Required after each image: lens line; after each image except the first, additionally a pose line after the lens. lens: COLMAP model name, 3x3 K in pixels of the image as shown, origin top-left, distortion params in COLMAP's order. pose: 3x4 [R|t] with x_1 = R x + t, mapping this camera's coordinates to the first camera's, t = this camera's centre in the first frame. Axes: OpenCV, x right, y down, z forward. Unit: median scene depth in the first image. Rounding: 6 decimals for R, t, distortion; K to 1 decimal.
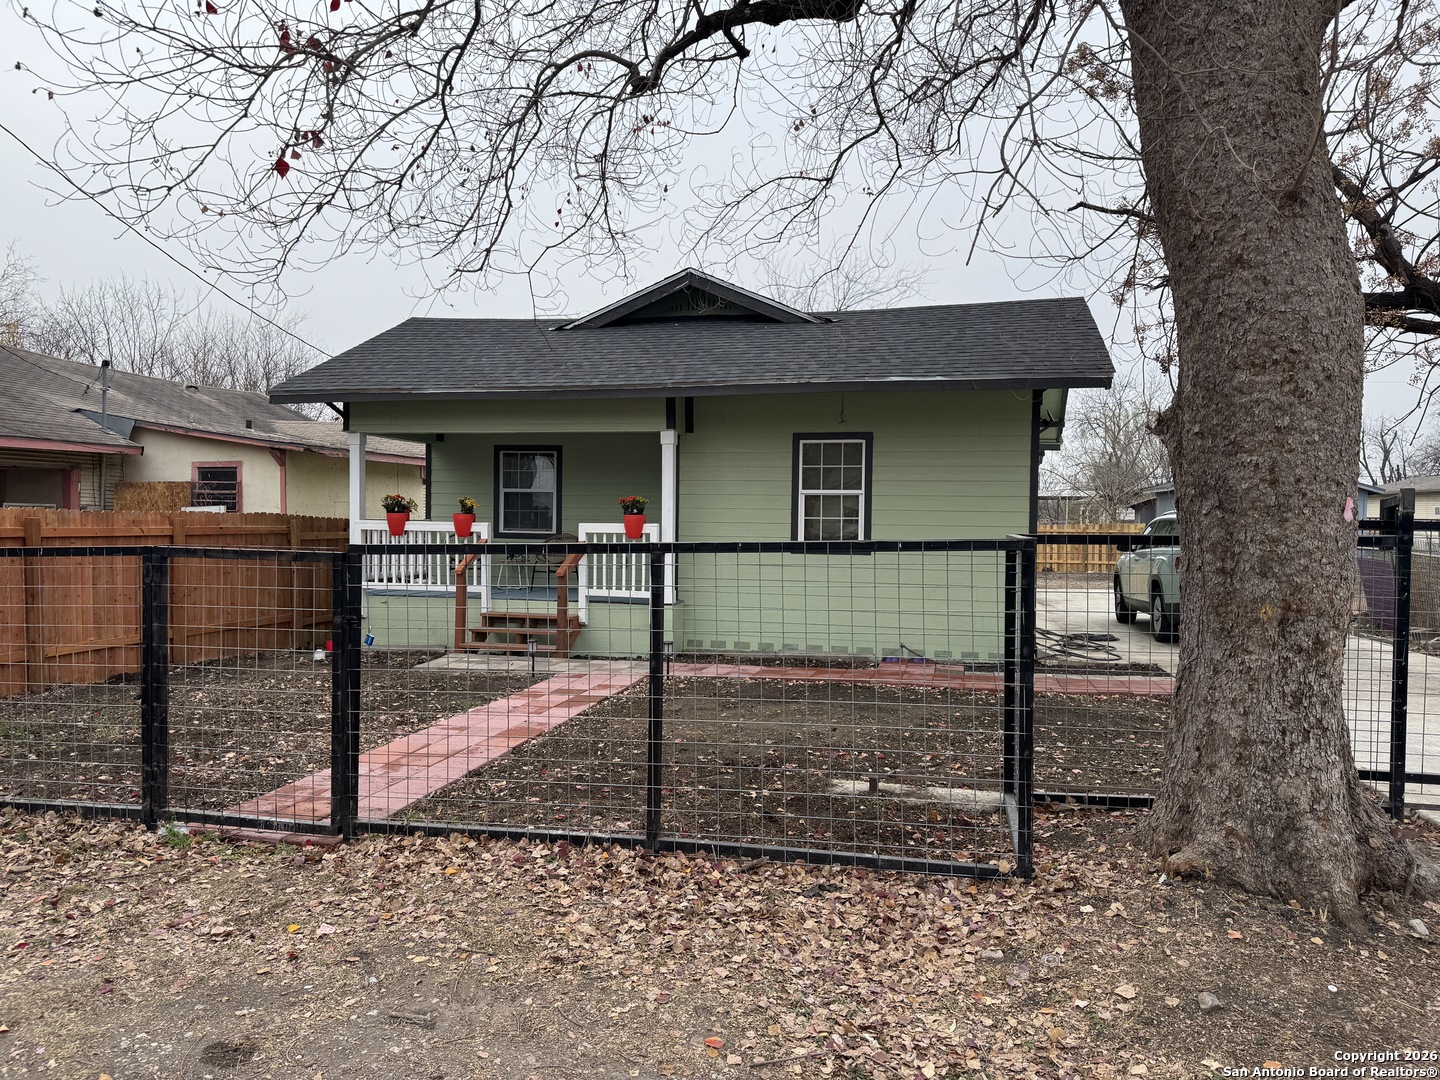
lens RADIAL K [[1019.9, 0, 706.4], [0, 1019.9, 545.8], [0, 0, 1]] dist [0.033328, -0.039956]
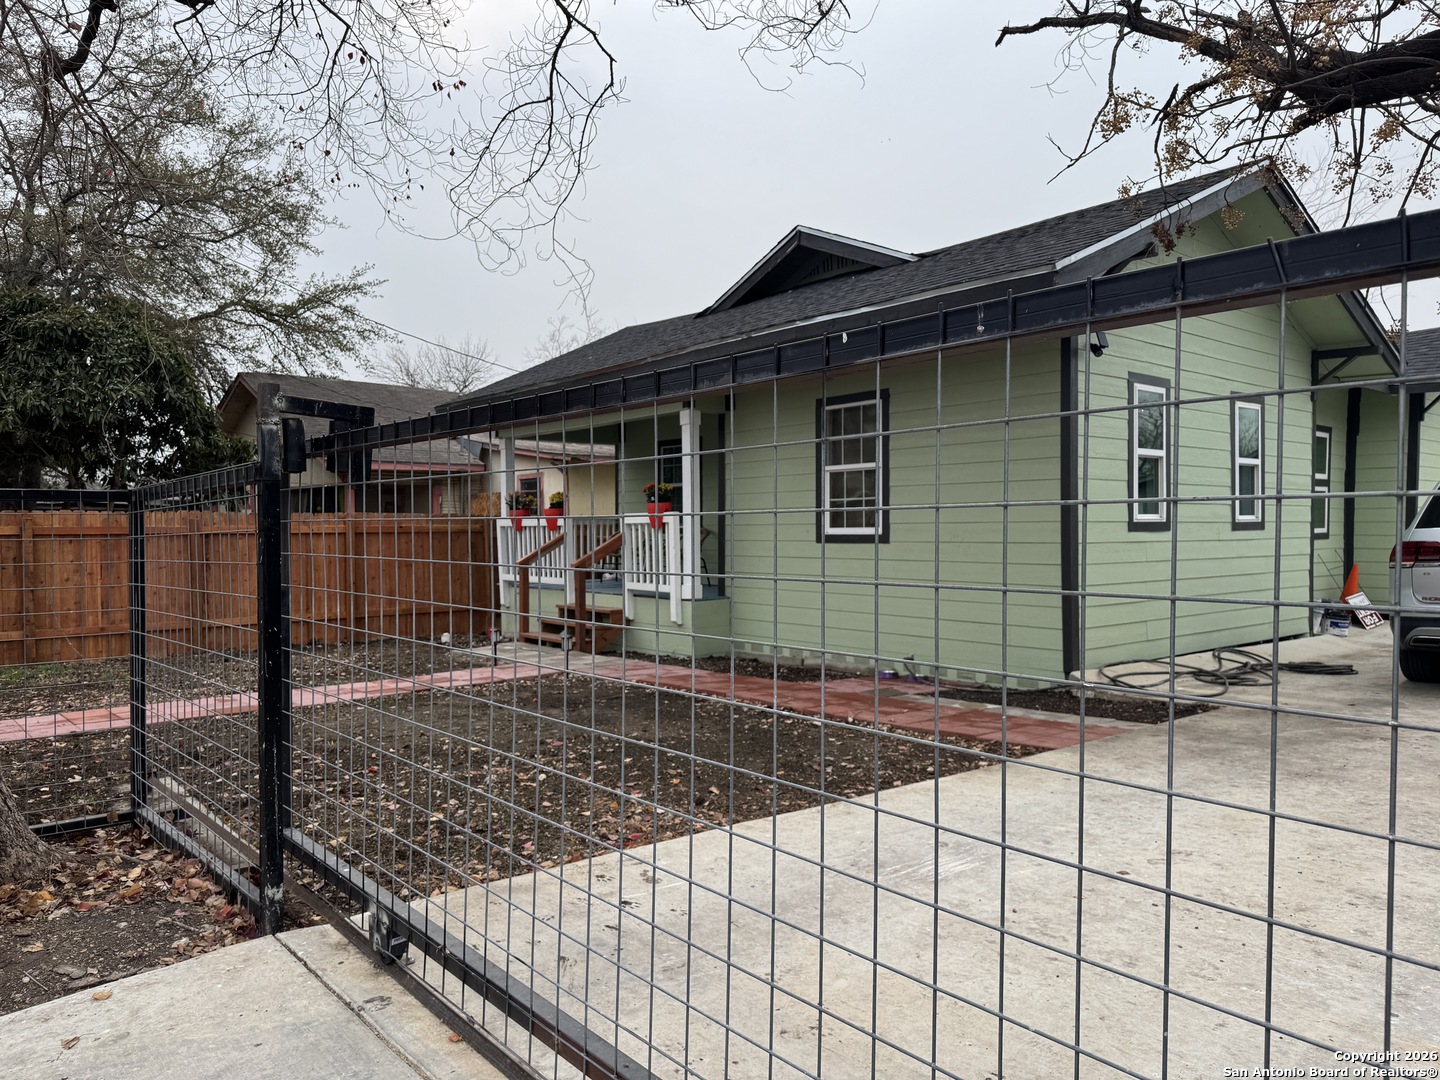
lens RADIAL K [[1019.9, 0, 715.6], [0, 1019.9, 545.6], [0, 0, 1]] dist [0.033328, -0.039956]
pose [[0.807136, -0.011840, -0.590247, 0.502810], [0.005955, 0.999911, -0.011914, 0.019134], [0.590335, 0.006102, 0.807135, 0.265888]]
